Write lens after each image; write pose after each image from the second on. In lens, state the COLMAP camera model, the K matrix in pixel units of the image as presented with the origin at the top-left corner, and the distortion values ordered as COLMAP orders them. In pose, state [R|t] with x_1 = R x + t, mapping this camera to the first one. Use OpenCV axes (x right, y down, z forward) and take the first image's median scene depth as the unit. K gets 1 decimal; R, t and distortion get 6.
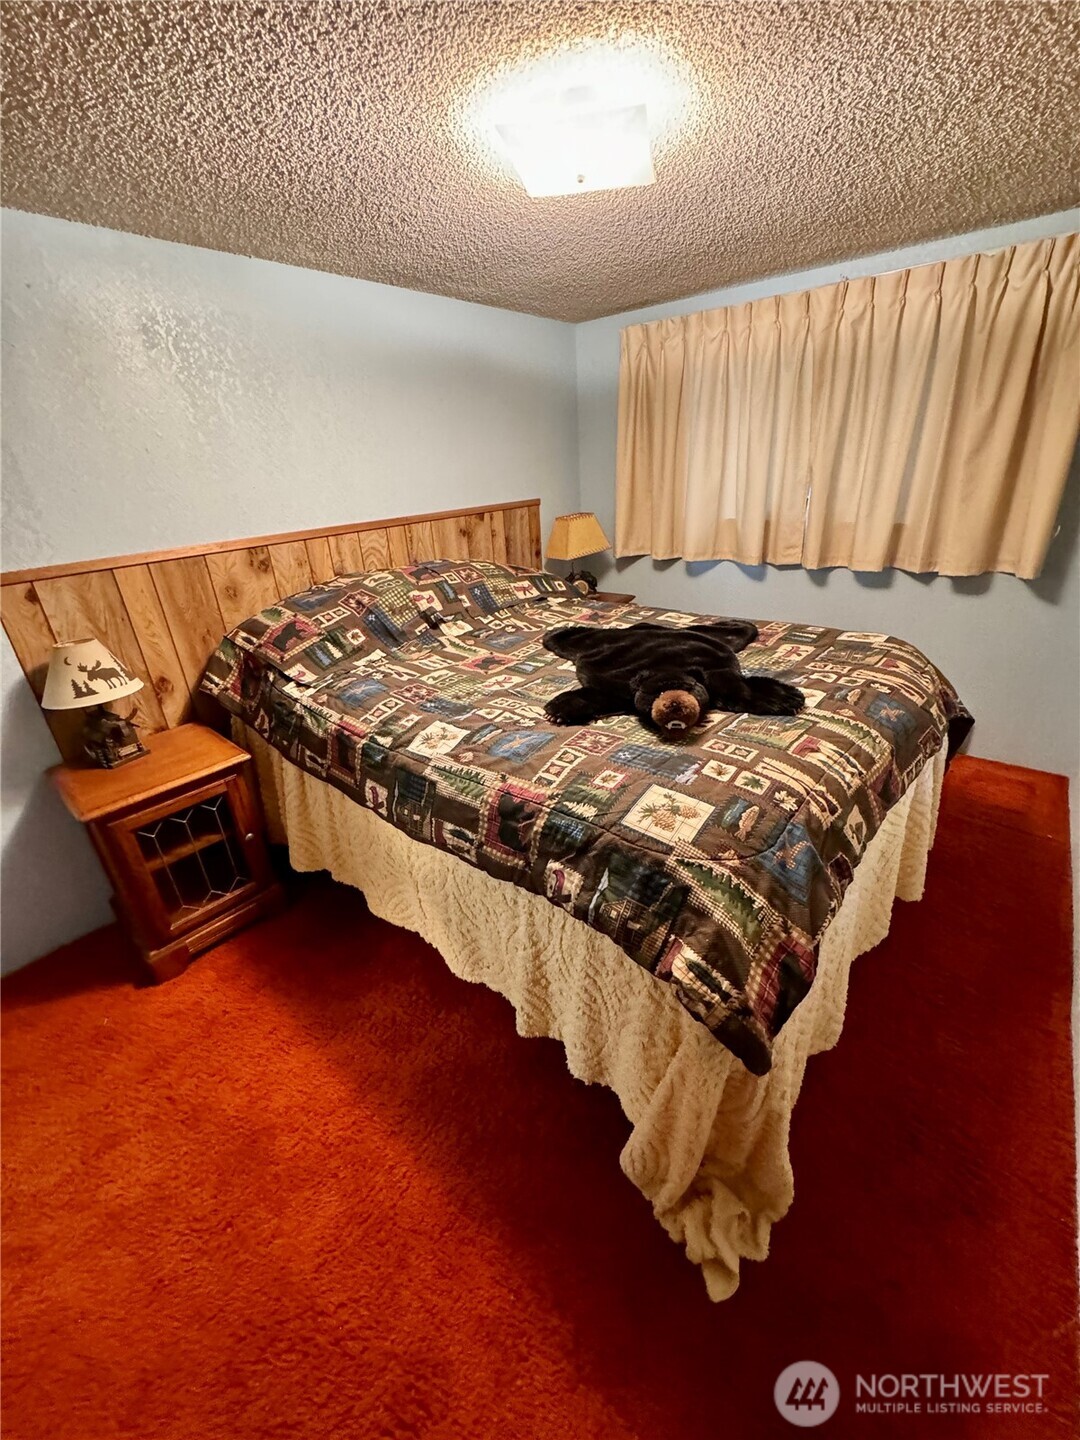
lens RADIAL K [[573.1, 0, 541.3], [0, 573.1, 719.8], [0, 0, 1]] dist [-0.003686, 0.000495]
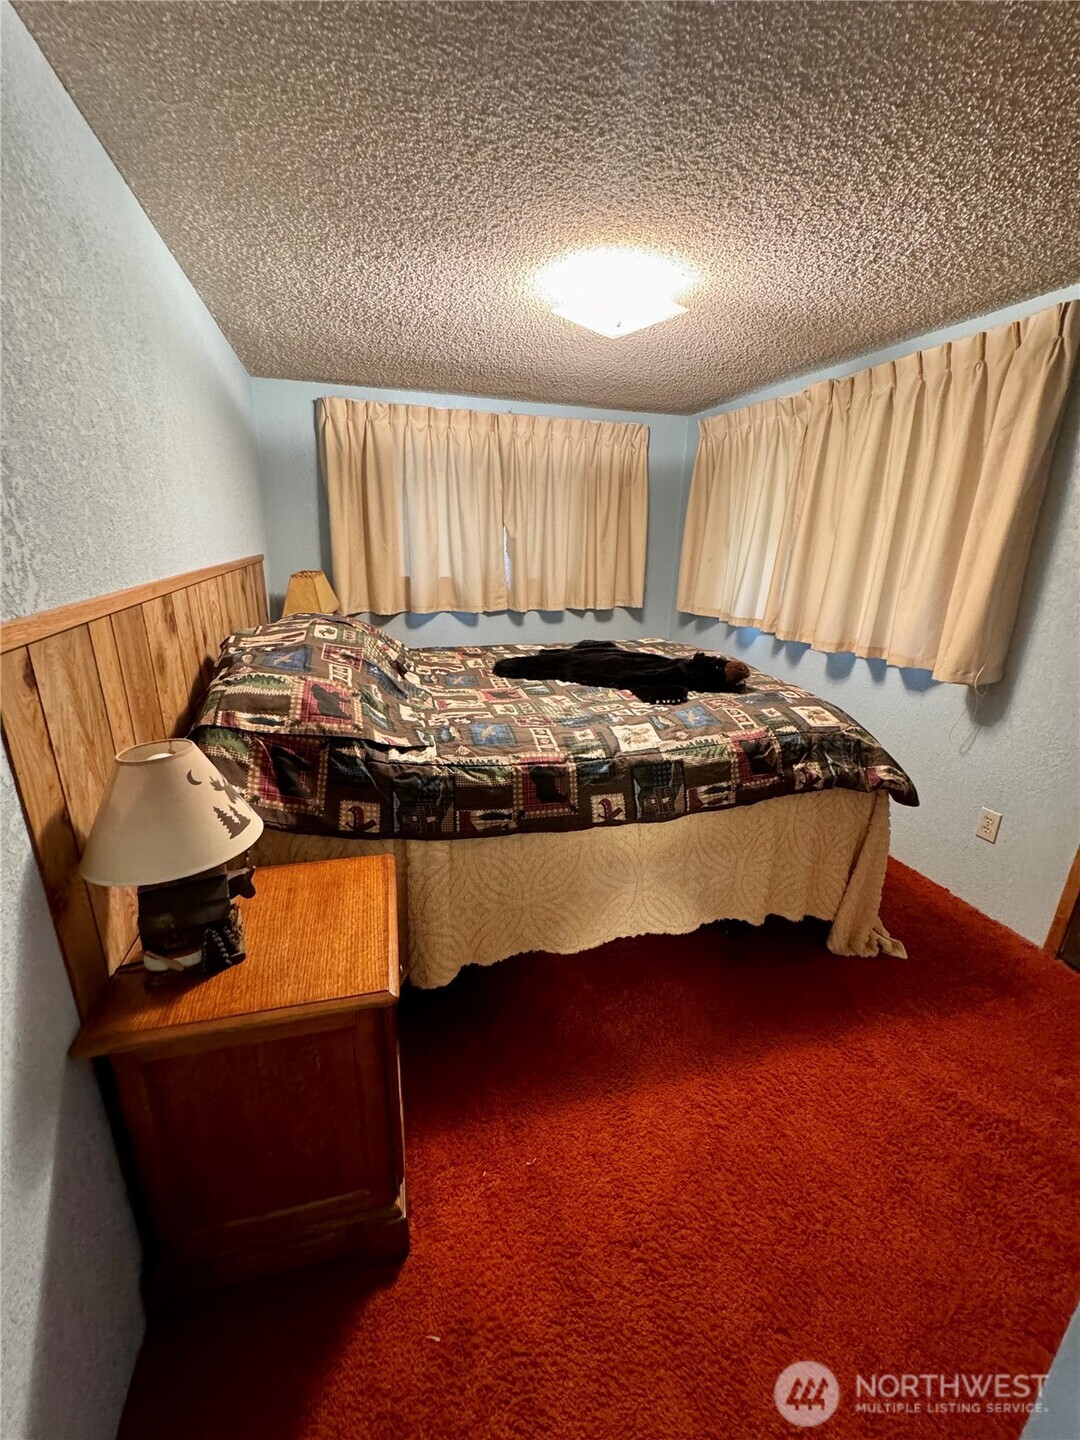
lens RADIAL K [[573.1, 0, 538.8], [0, 573.1, 716.8], [0, 0, 1]] dist [-0.003686, 0.000495]
pose [[0.548407, -0.184066, 0.815702, -1.111883], [0.294159, 0.955589, 0.017865, -0.074037], [-0.782765, 0.230149, 0.578196, 0.437805]]
